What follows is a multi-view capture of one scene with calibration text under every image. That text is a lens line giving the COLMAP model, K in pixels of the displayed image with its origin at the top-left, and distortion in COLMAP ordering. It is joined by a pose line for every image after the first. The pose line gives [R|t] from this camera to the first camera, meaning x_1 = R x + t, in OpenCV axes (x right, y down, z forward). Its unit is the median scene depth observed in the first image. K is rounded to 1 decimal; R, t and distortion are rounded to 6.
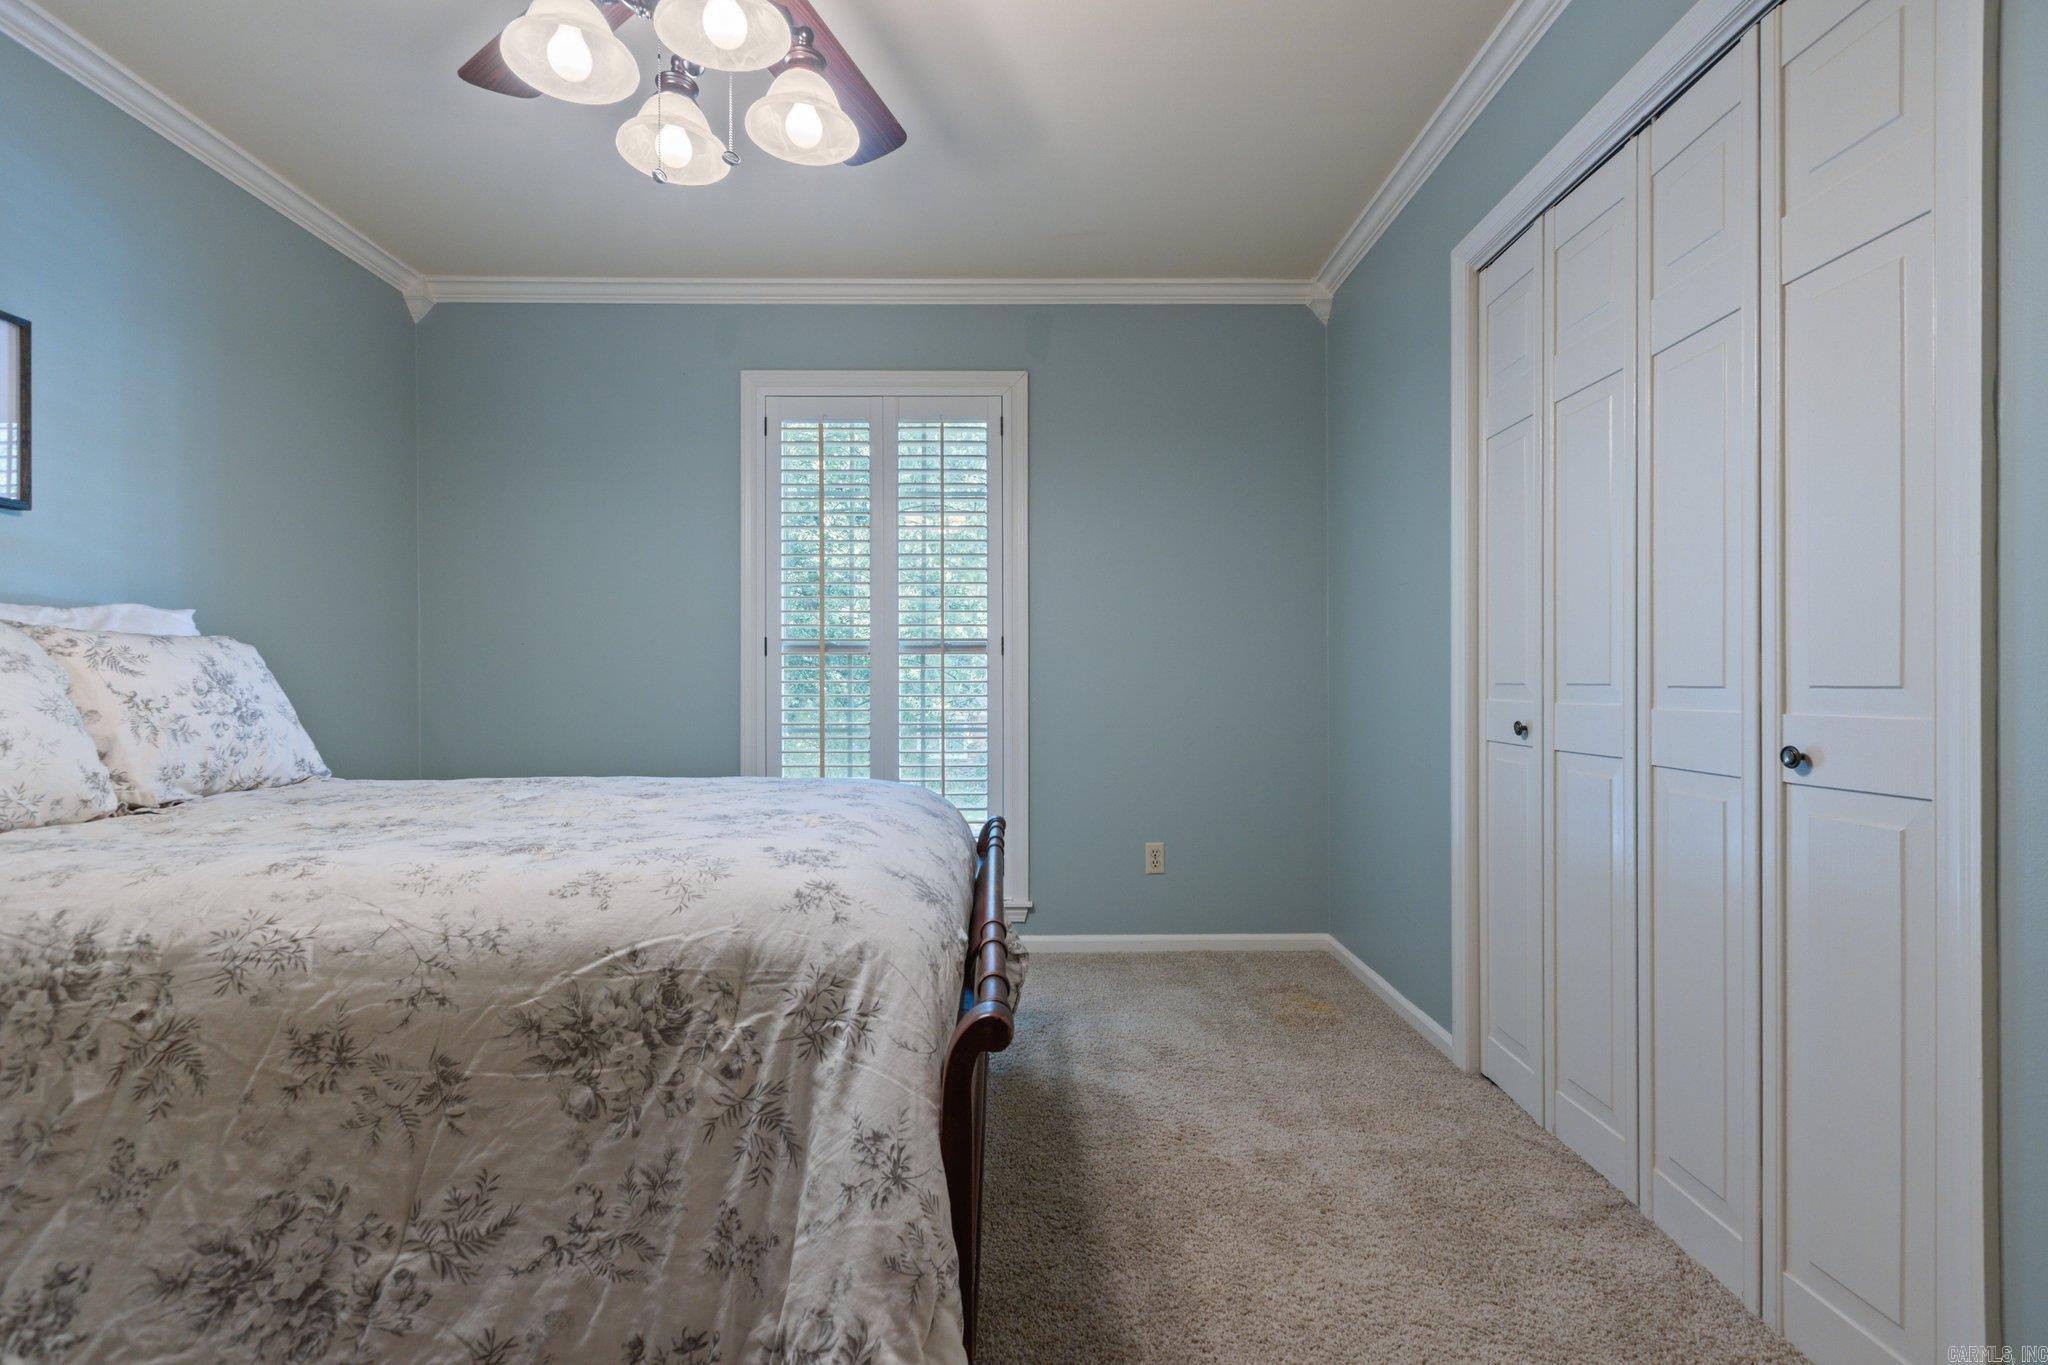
lens RADIAL K [[933.1, 0, 1024.5], [0, 933.1, 684.2], [0, 0, 1]] dist [0.004848, -0.000958]
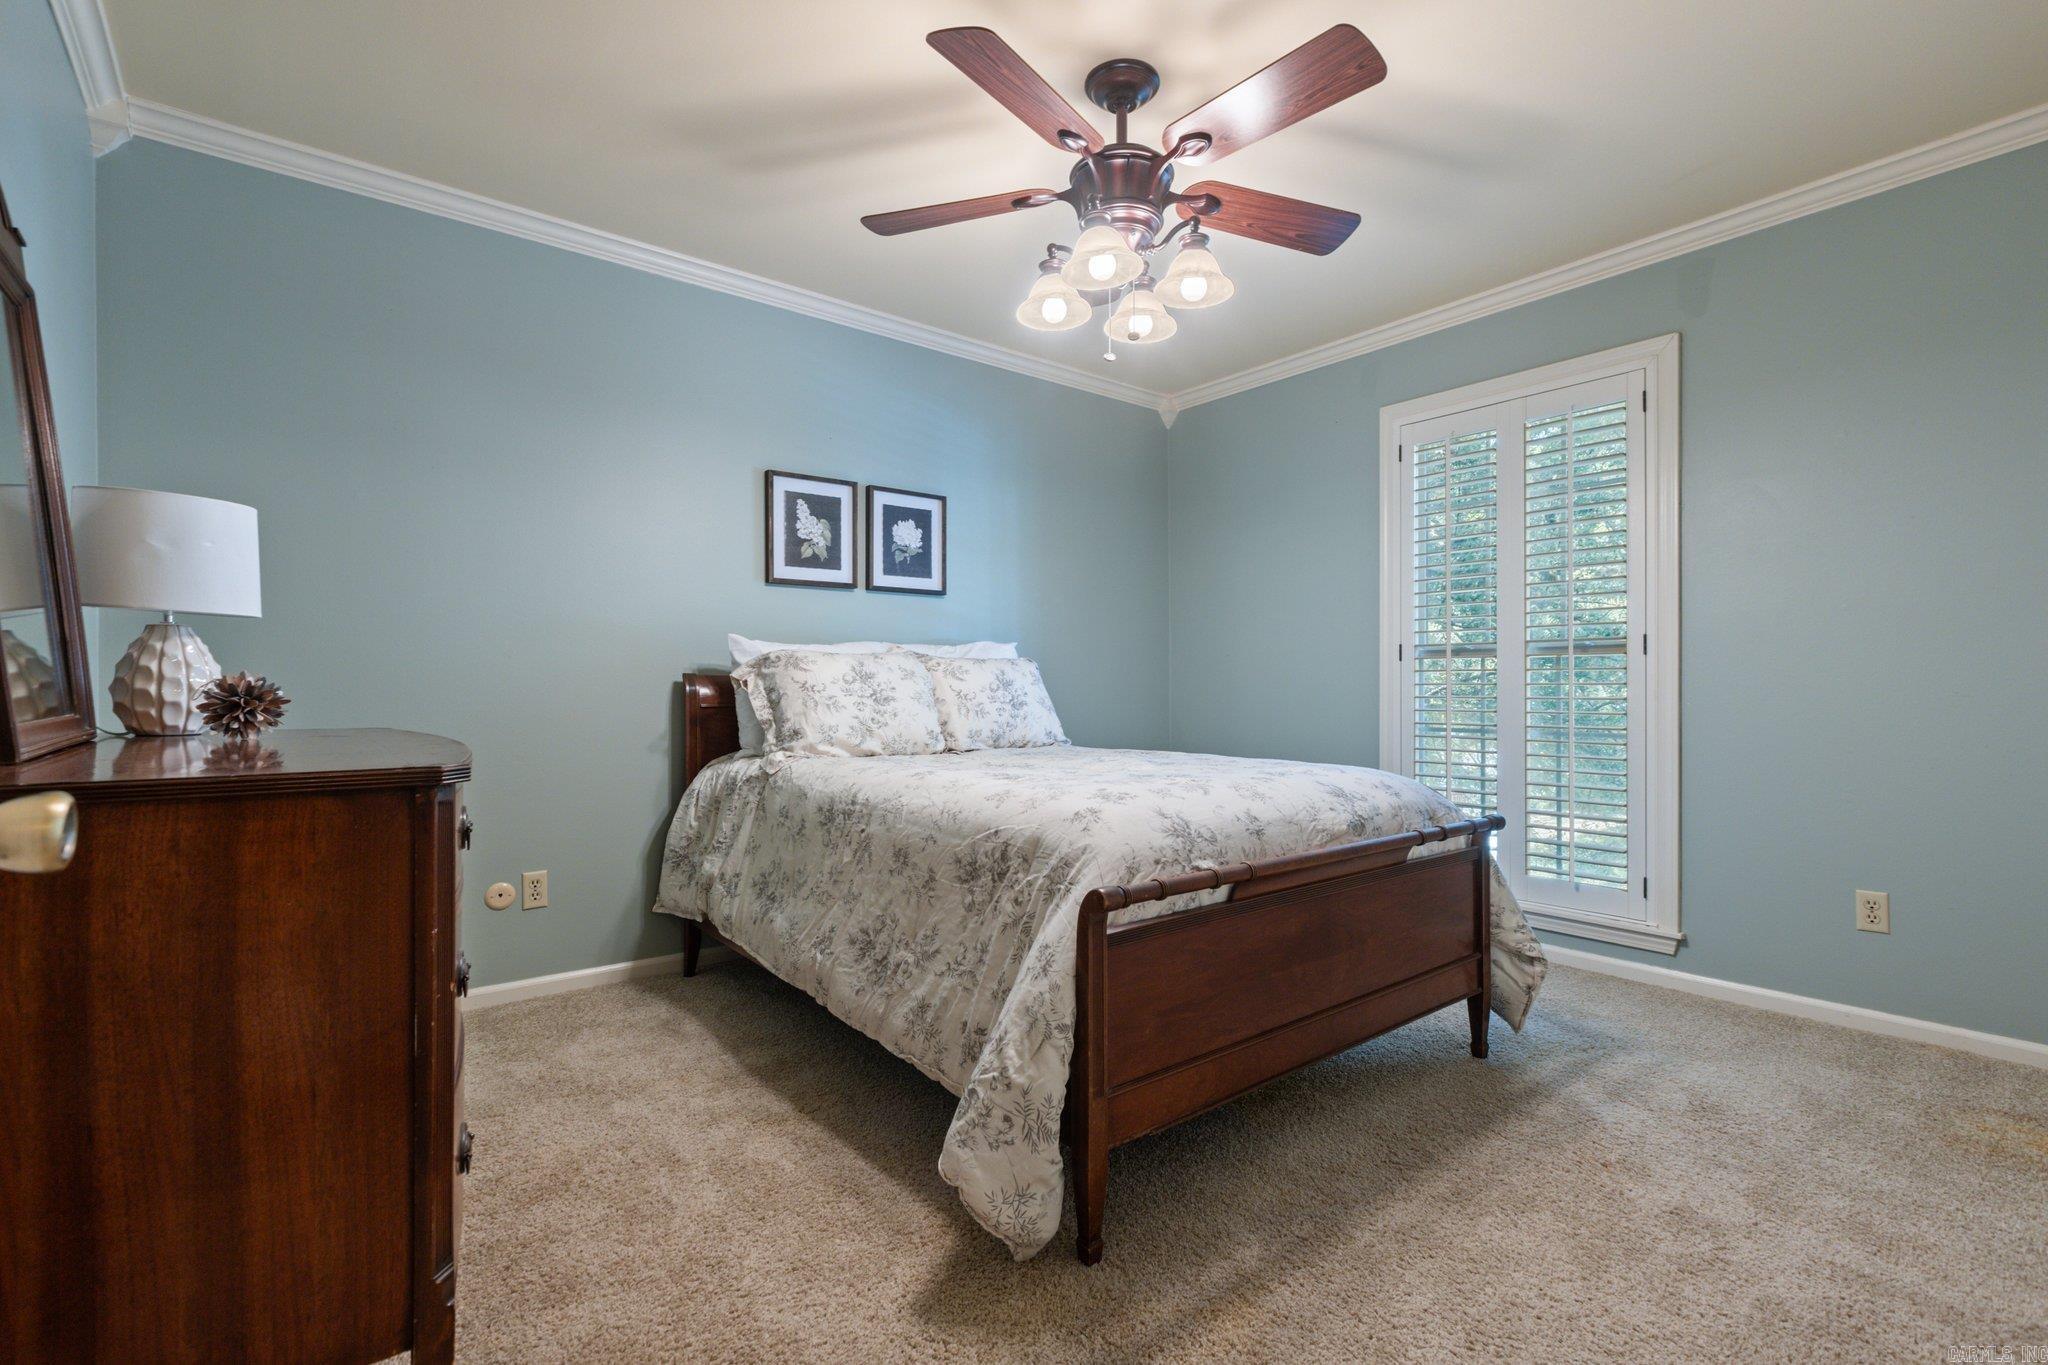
lens RADIAL K [[933.1, 0, 1040.1], [0, 933.1, 682.1], [0, 0, 1]] dist [0.004848, -0.000958]
pose [[0.626431, -0.002284, -0.779473, 1.061010], [-0.001171, 0.999992, -0.003872, -0.000590], [0.779476, 0.003338, 0.626424, -0.088429]]
